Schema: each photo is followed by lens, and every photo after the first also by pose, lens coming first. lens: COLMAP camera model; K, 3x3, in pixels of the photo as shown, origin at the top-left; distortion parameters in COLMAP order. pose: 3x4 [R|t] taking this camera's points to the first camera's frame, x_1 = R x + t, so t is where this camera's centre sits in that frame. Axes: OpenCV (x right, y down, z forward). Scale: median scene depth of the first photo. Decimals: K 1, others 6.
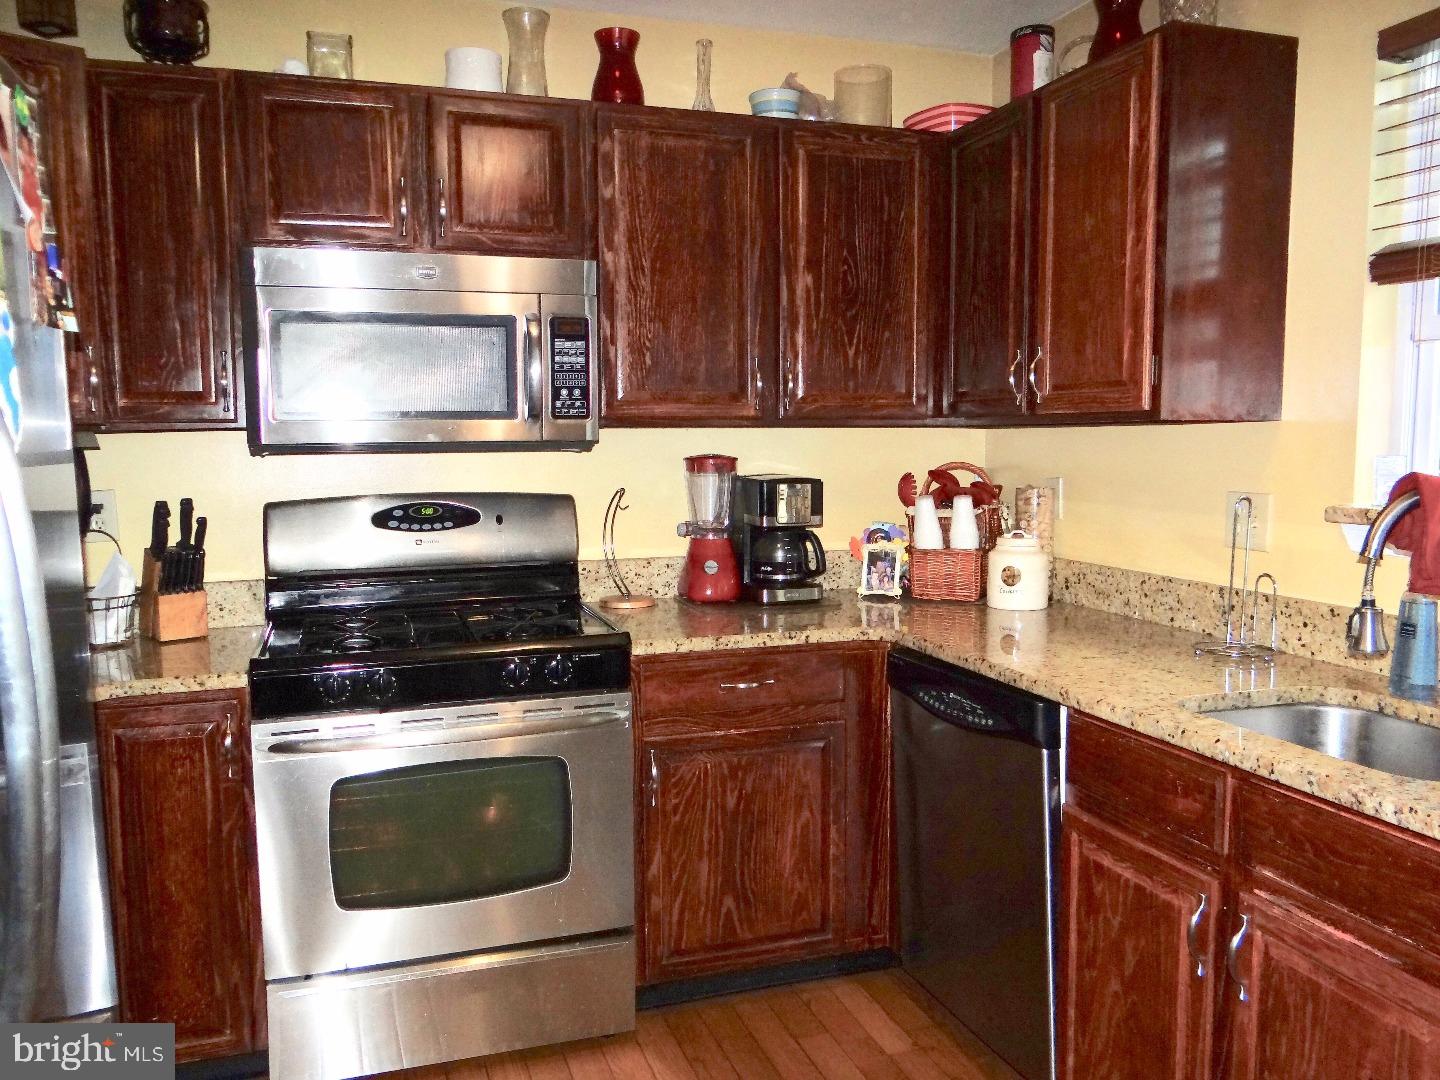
lens RADIAL K [[1173.1, 0, 726.0], [0, 1173.1, 538.0], [0, 0, 1]] dist [0.020512, -0.005127]
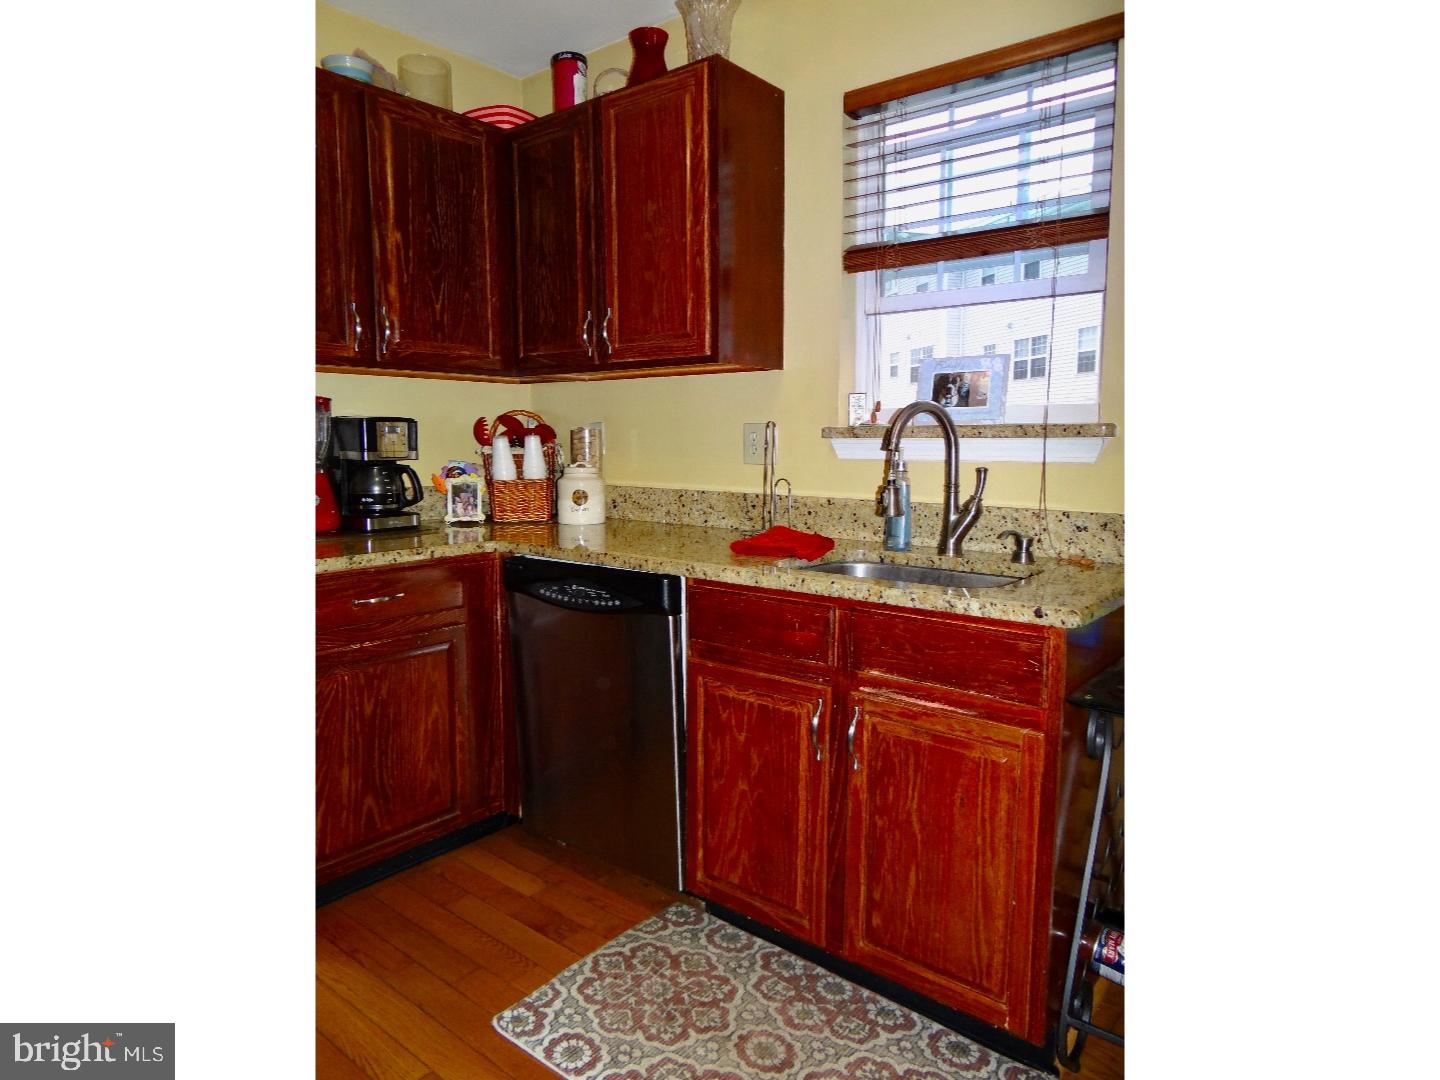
lens RADIAL K [[877.7, 0, 717.6], [0, 877.7, 533.3], [0, 0, 1]] dist [0.021252, -0.000699]
pose [[0.849657, -0.057099, 0.524235, -0.136899], [0.044614, 0.998340, 0.036429, 0.046967], [-0.525445, -0.007564, 0.850794, 0.138556]]
